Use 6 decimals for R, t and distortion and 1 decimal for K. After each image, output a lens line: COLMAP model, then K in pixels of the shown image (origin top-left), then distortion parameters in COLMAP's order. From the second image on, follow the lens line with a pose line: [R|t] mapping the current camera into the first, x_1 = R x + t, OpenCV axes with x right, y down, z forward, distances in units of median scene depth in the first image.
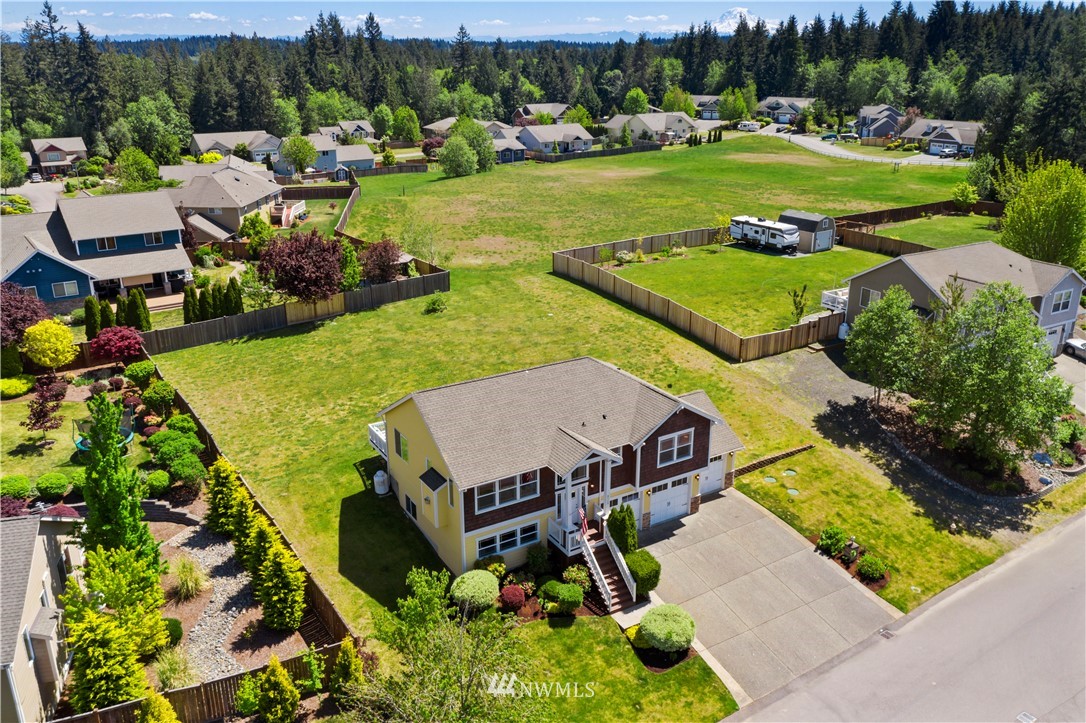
lens RADIAL K [[879.4, 0, 543.2], [0, 879.4, 340.6], [0, 0, 1]] dist [0.010223, 0.007225]
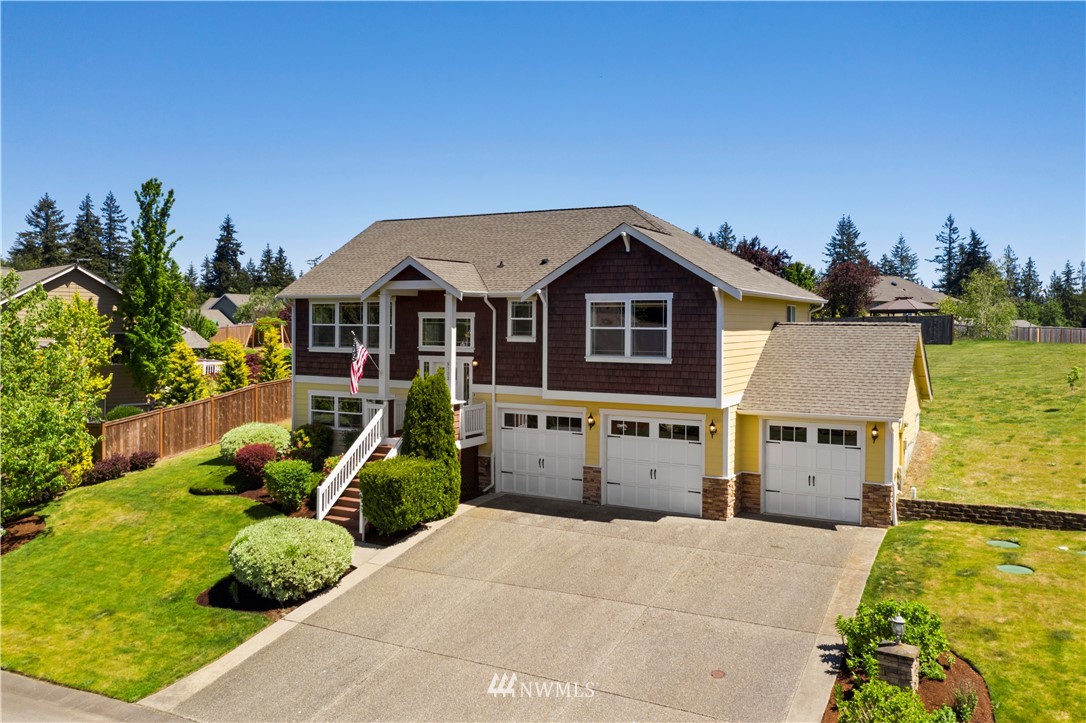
lens RADIAL K [[879.4, 0, 543.2], [0, 879.4, 340.6], [0, 0, 1]] dist [0.010223, 0.007225]
pose [[0.498473, 0.023287, -0.866593, 0.529310], [-0.285203, 0.948398, -0.138566, 0.202285], [0.818648, 0.316226, 0.479392, 0.707610]]
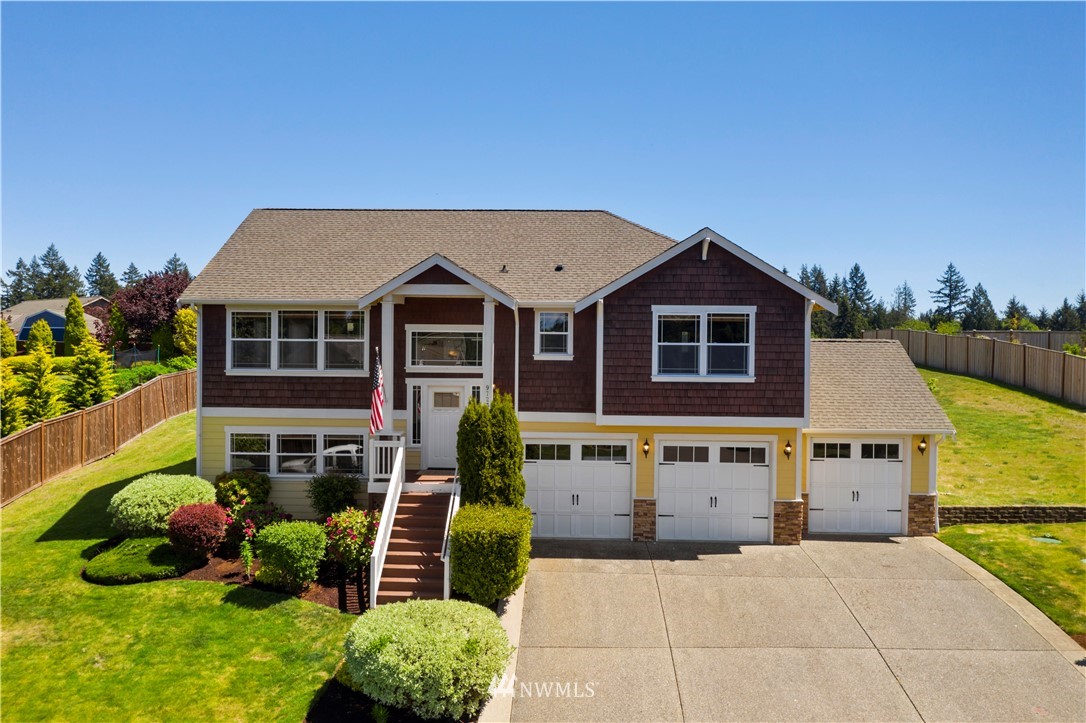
lens RADIAL K [[870.9, 0, 543.0], [0, 870.9, 361.5], [0, 0, 1]] dist [0.007024, 0.005769]
pose [[0.836502, 0.019869, -0.547604, 0.311829], [-0.185446, 0.950638, -0.248789, 0.245737], [0.515630, 0.309664, 0.798896, 0.592317]]
